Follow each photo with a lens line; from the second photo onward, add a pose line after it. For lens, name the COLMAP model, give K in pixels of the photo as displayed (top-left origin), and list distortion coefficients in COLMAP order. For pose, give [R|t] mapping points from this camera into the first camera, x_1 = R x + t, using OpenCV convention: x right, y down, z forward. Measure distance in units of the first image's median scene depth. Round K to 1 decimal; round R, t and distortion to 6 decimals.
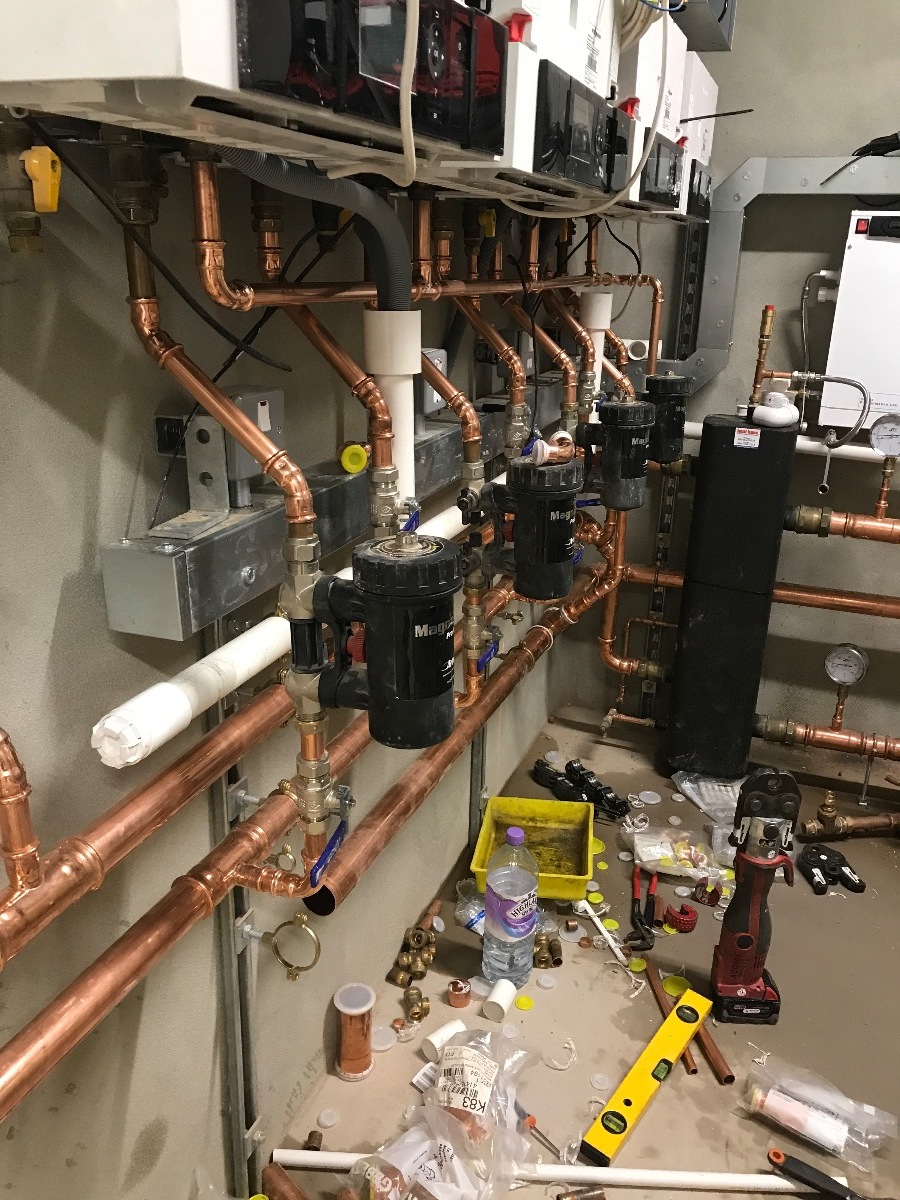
lens RADIAL K [[990.1, 0, 450.0], [0, 990.1, 600.0], [0, 0, 1]] dist [-0.001943, -0.001398]
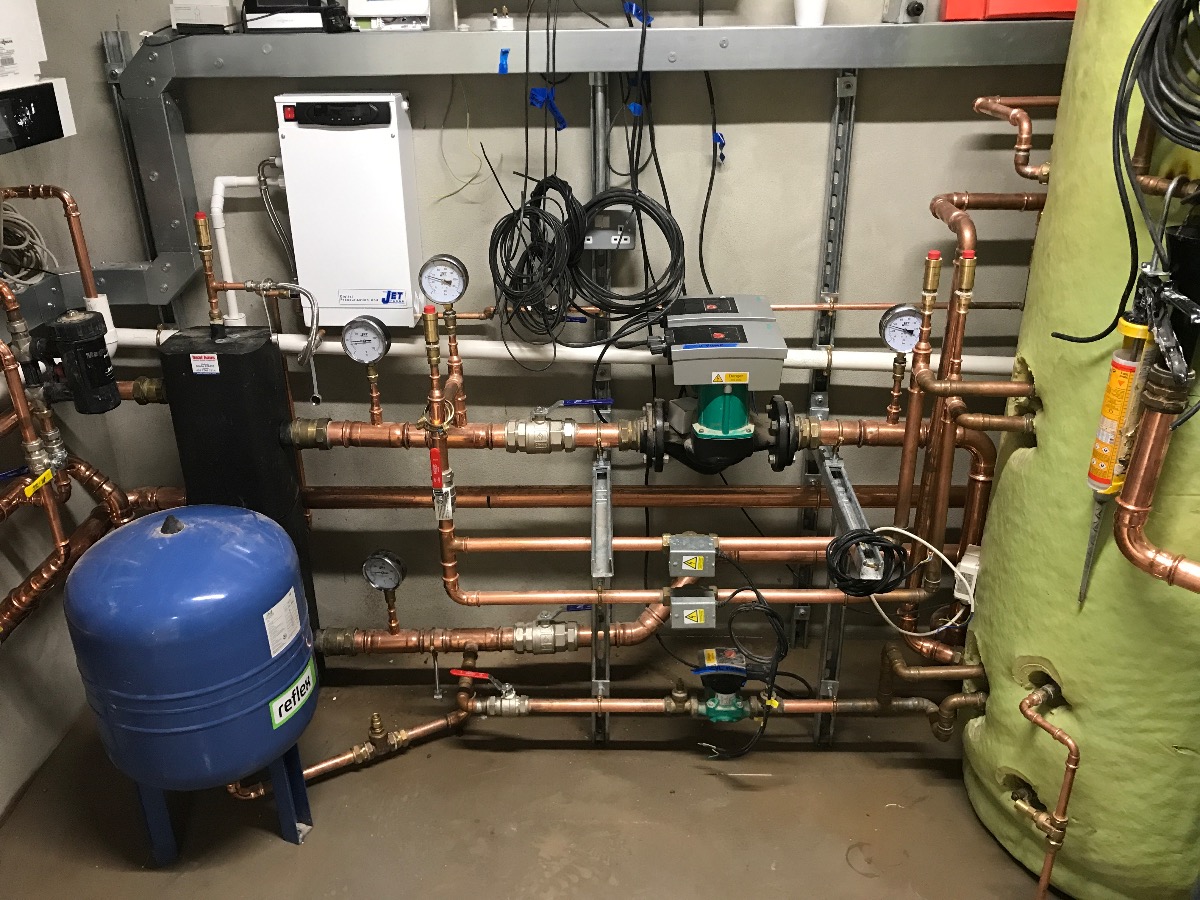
lens RADIAL K [[990.1, 0, 600.0], [0, 990.1, 450.0], [0, 0, 1]] dist [-0.001943, -0.001398]
pose [[0.940456, -0.174772, 0.291544, 0.355547], [0.145272, 0.982074, 0.120108, -0.140980], [-0.307309, -0.070604, 0.948987, 0.040307]]
